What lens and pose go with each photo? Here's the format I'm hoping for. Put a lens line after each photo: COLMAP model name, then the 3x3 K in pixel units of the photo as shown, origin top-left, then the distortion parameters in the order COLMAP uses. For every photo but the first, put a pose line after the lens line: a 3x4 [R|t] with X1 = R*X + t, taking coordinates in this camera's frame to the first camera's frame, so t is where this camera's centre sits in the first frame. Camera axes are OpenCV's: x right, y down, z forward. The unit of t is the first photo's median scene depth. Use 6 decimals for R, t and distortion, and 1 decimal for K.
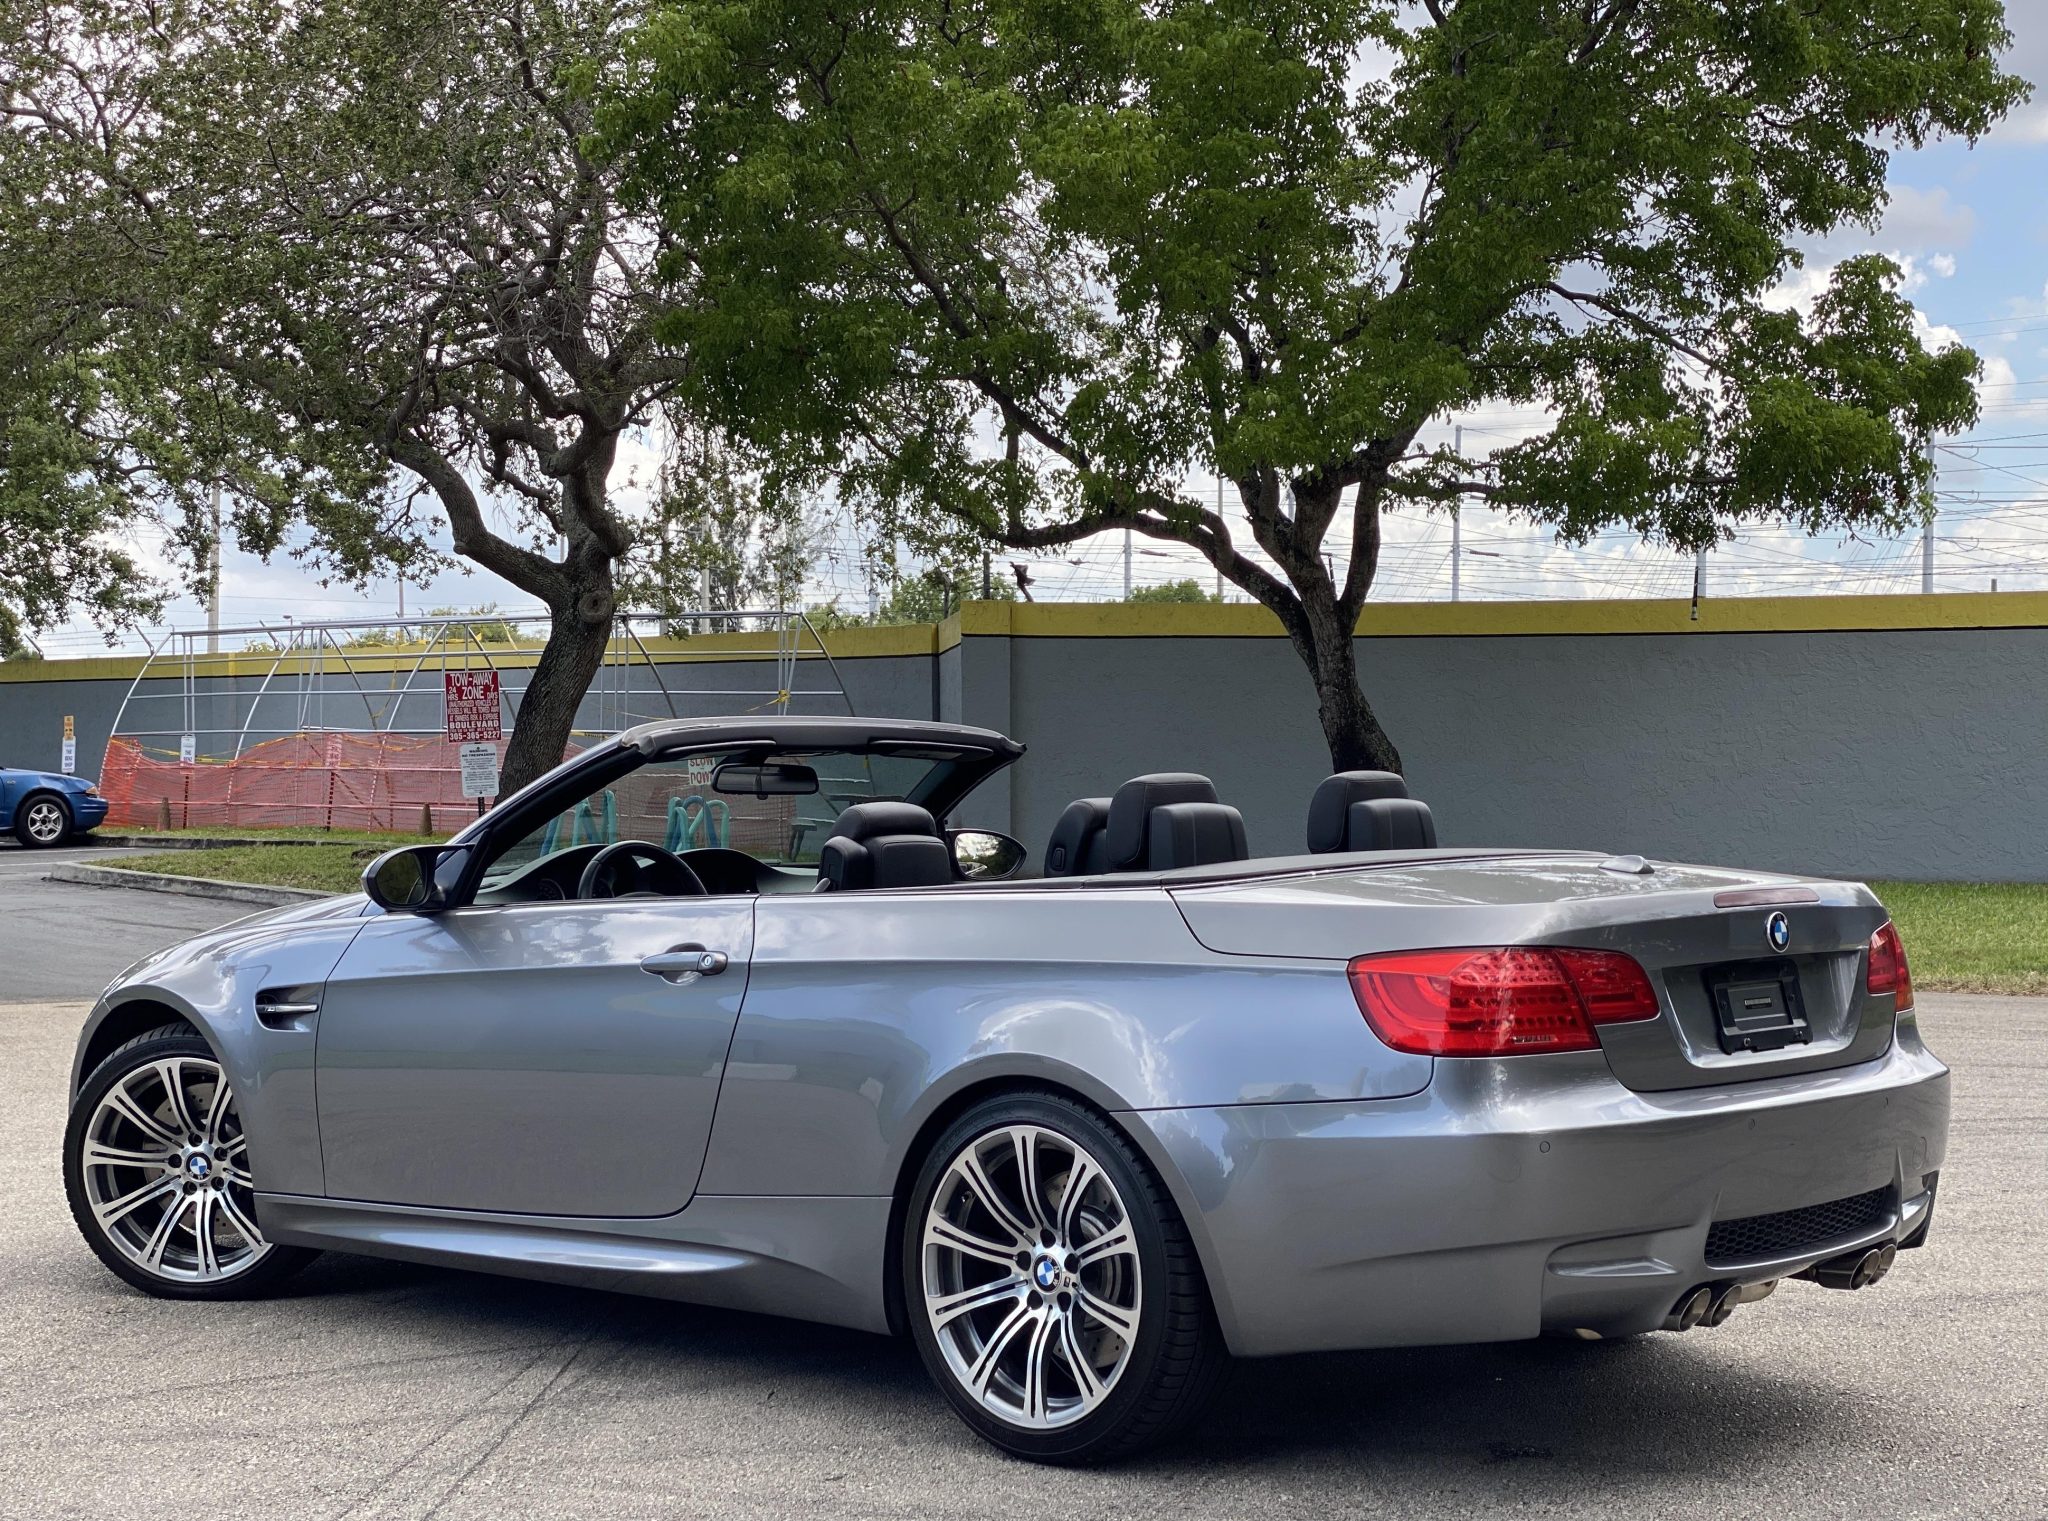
lens RADIAL K [[3235.3, 0, 1058.6], [0, 3235.3, 799.9], [0, 0, 1]] dist [0.190829, -0.186378]
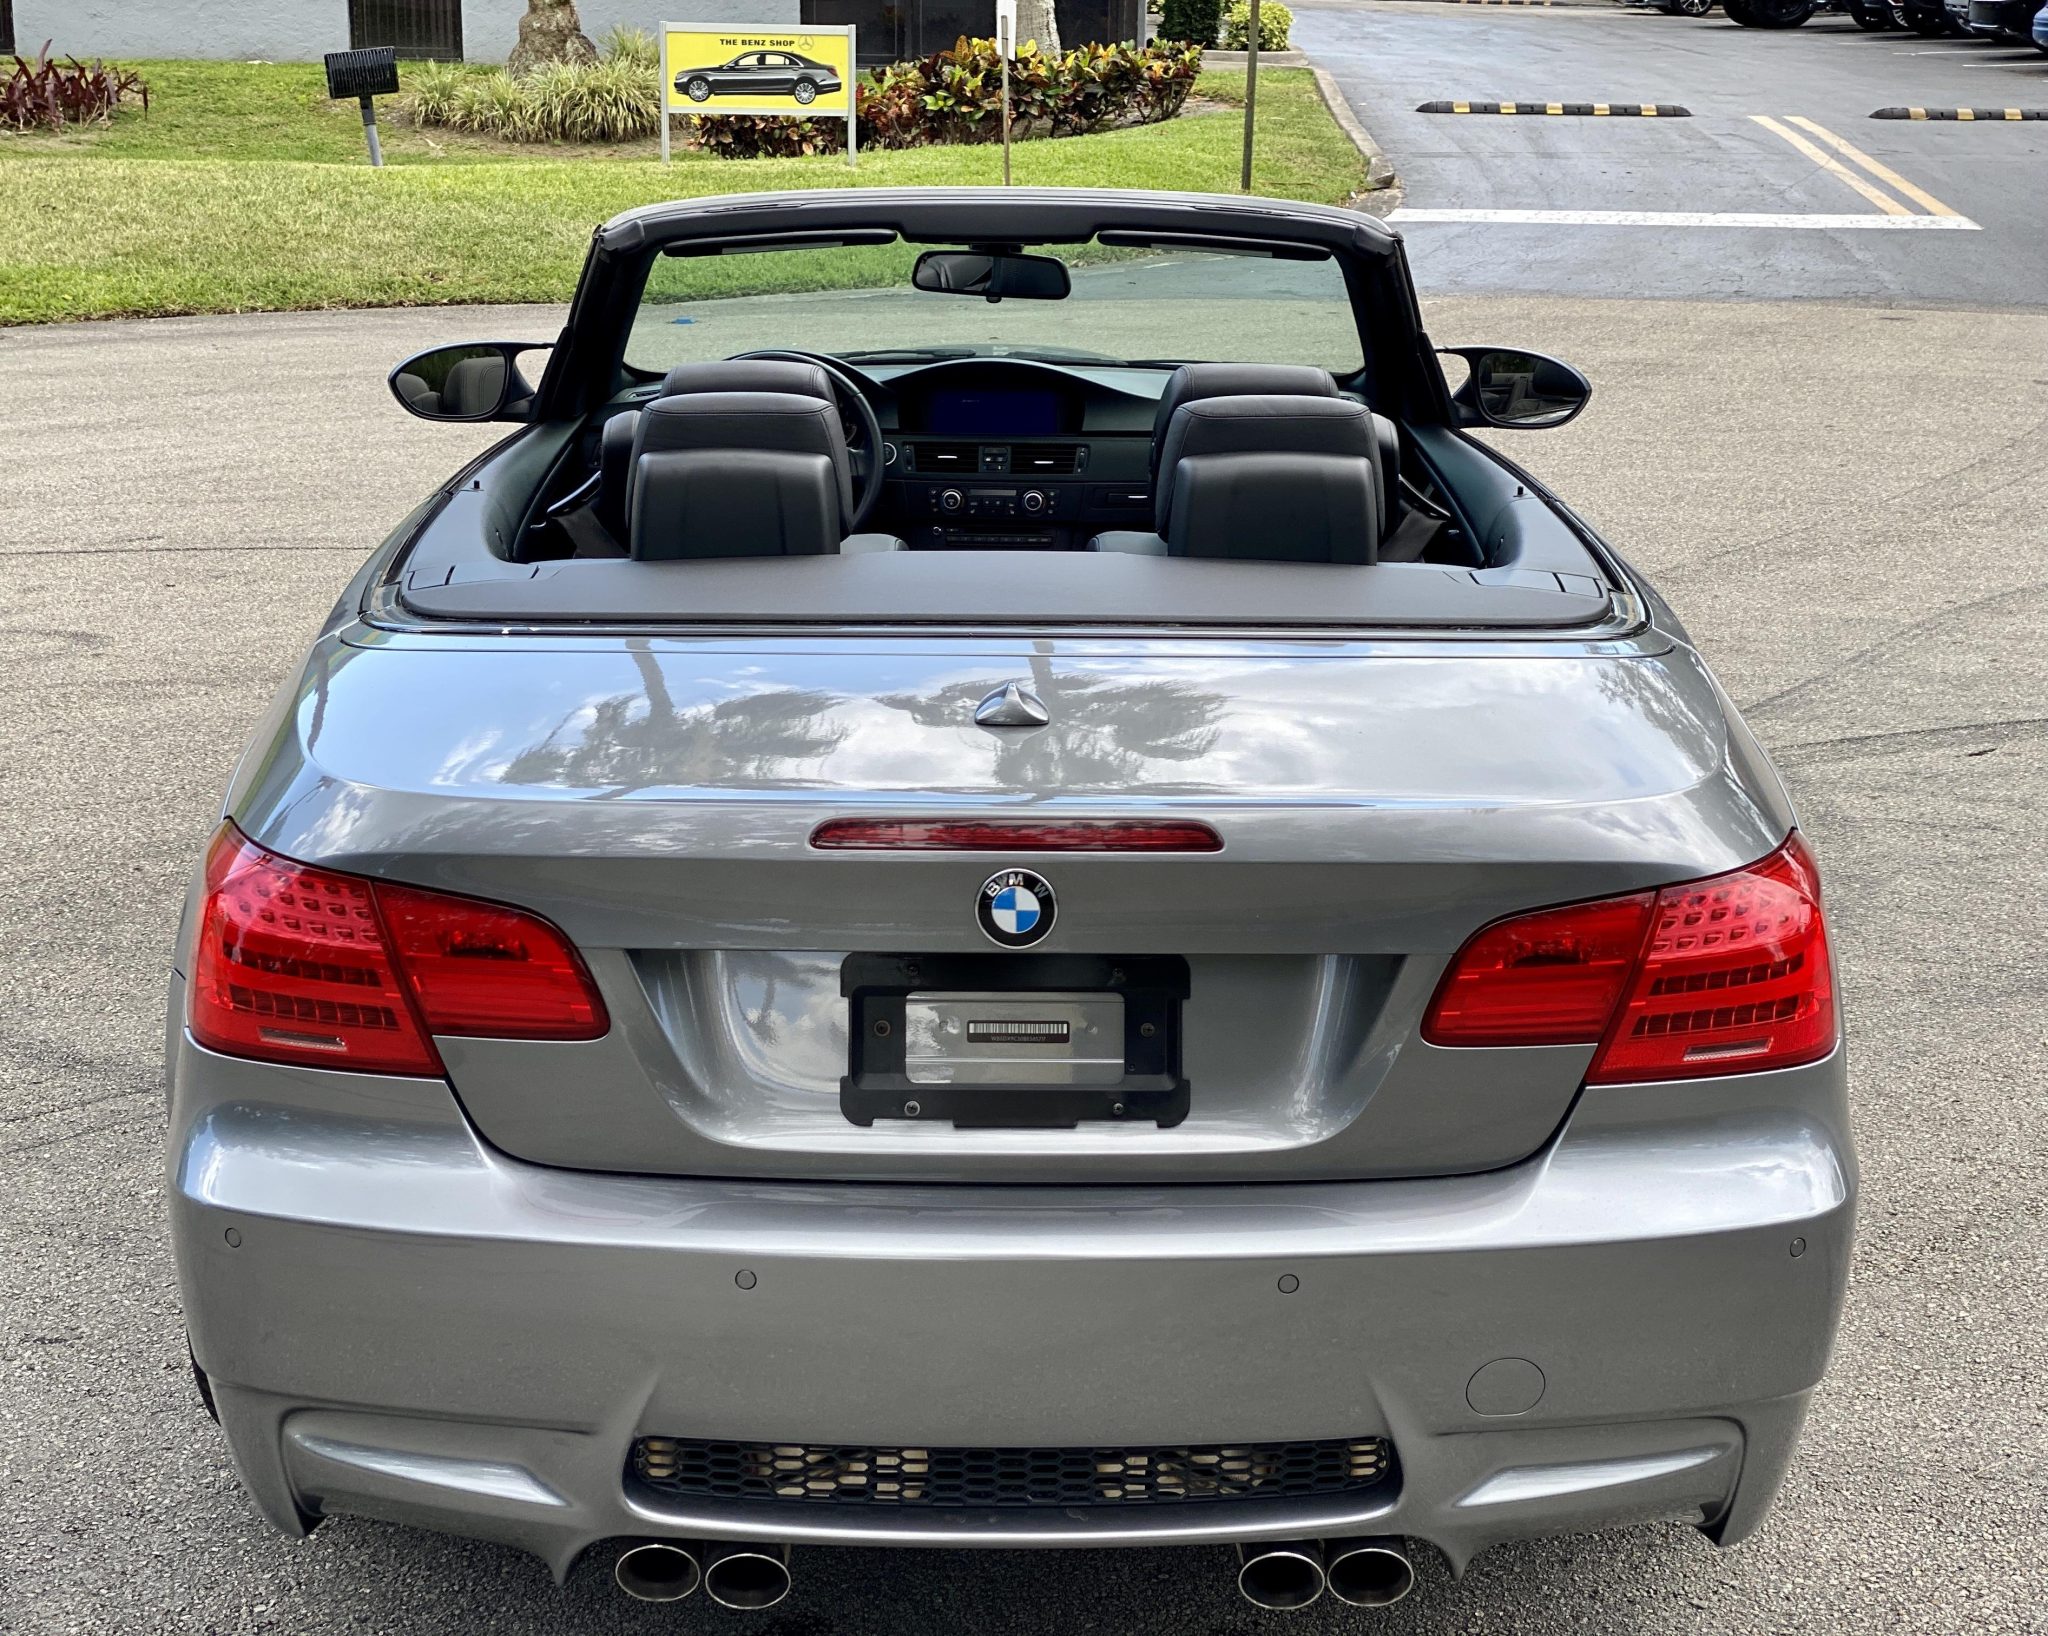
lens RADIAL K [[3268.0, 0, 970.3], [0, 3268.0, 797.9], [0, 0, 1]] dist [0.248660, -0.646303]
pose [[0.664754, 0.203529, -0.718803, 0.428474], [-0.019494, 0.966571, 0.255656, -0.076493], [0.746808, -0.155936, 0.646500, 0.514319]]
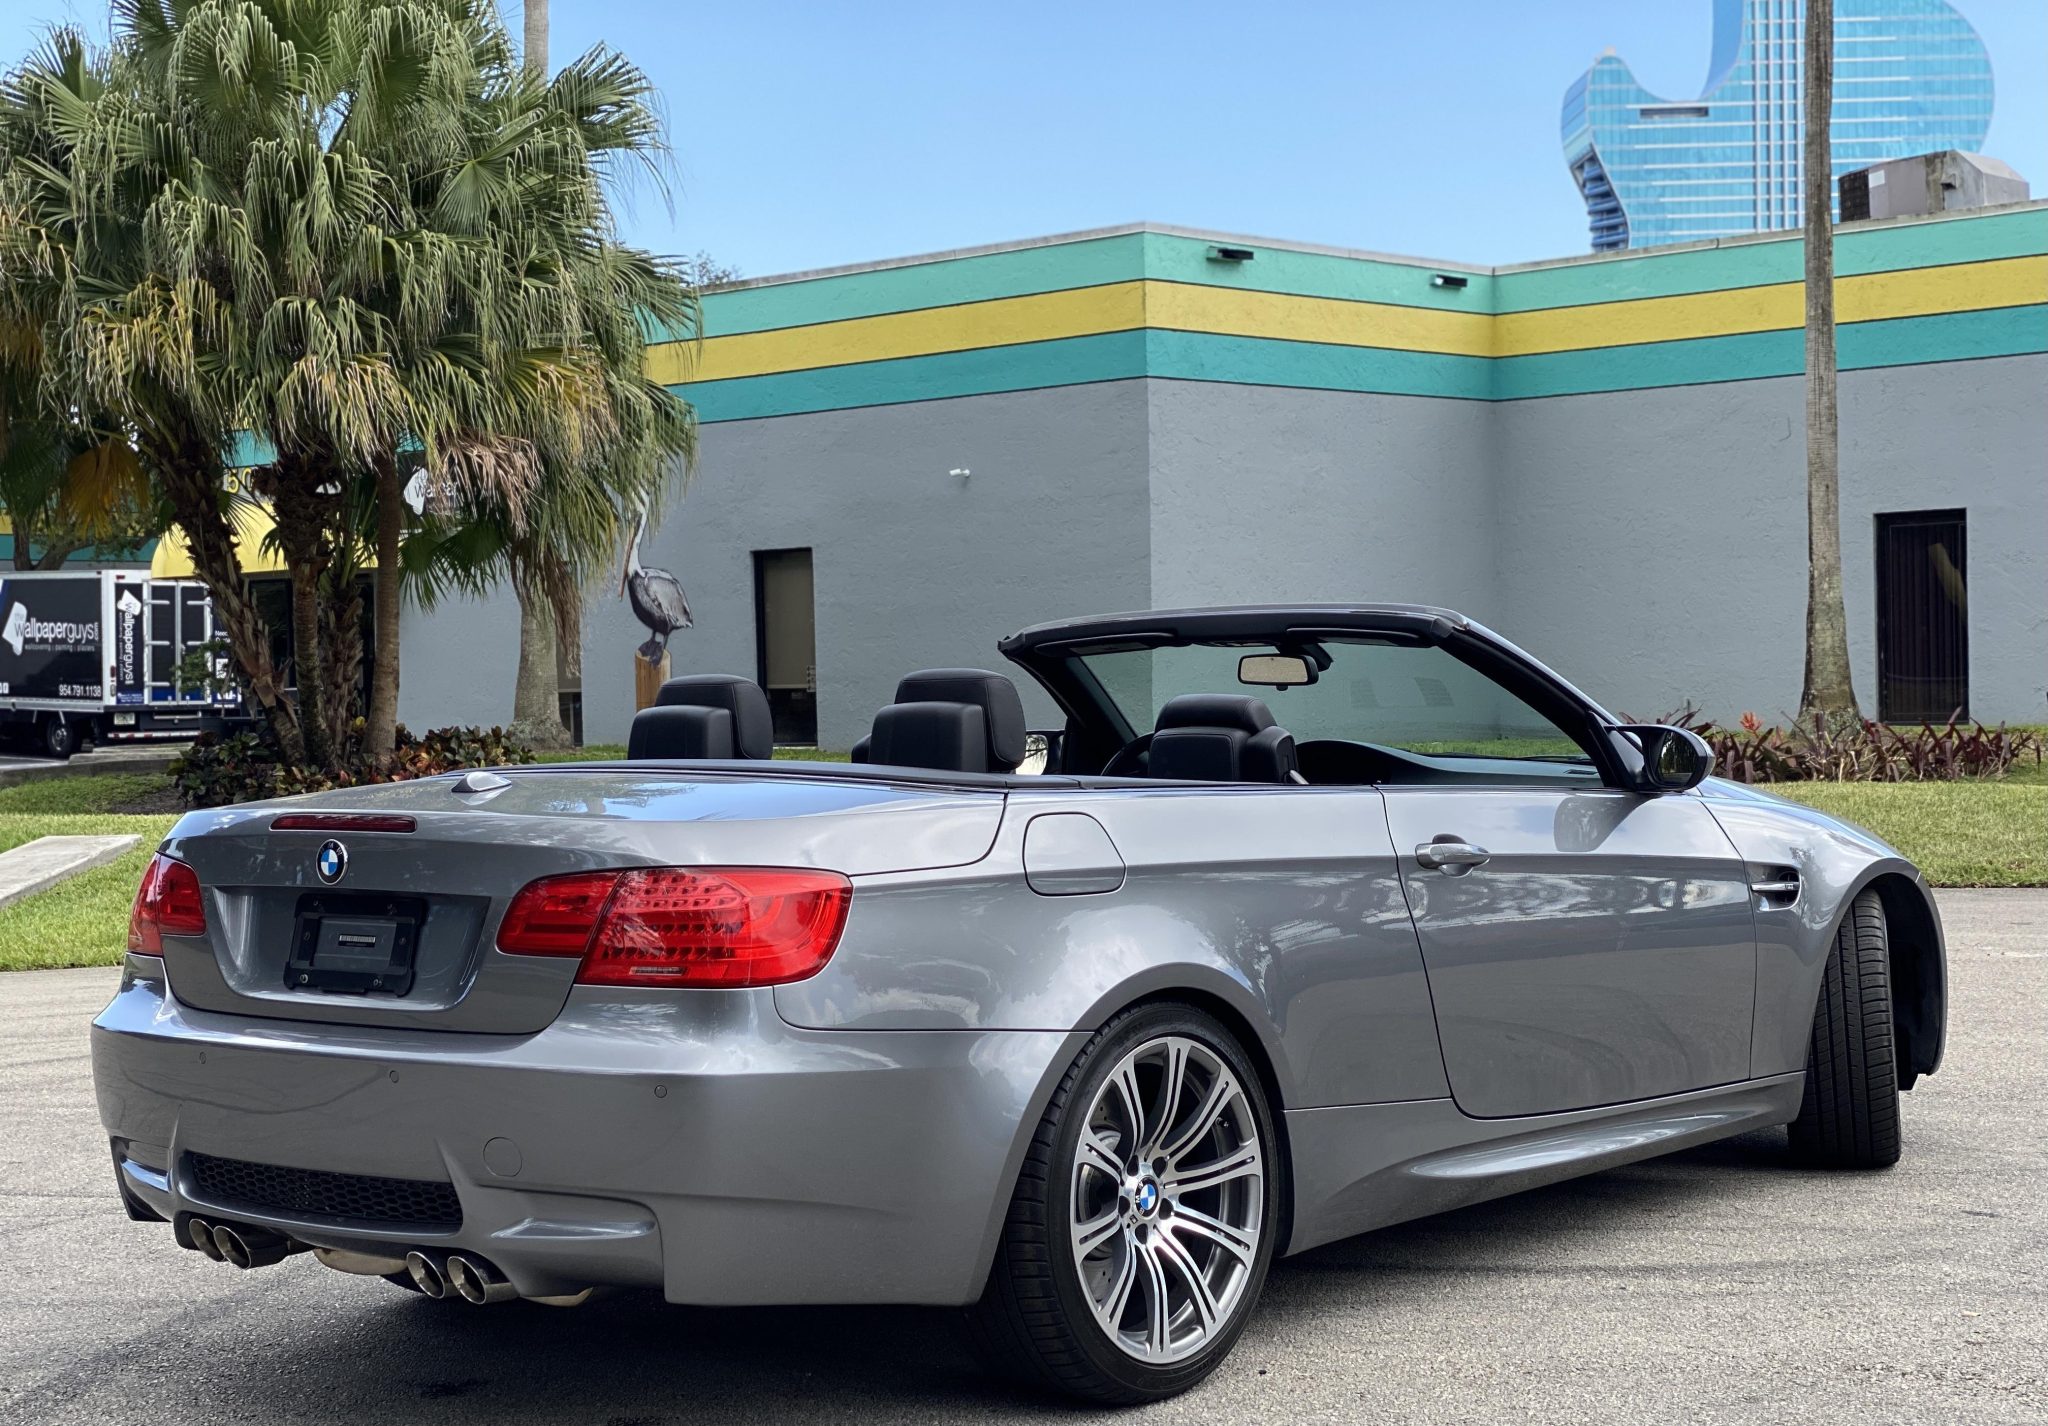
lens RADIAL K [[3139.7, 0, 1024.0], [0, 3139.7, 713.0], [0, 0, 1]] dist [0.016609, 0.025133]
pose [[0.034929, 0.017118, -0.999243, 0.817921], [0.010914, 0.999787, 0.017509, -0.009763], [0.999330, -0.011518, 0.034734, 0.877230]]
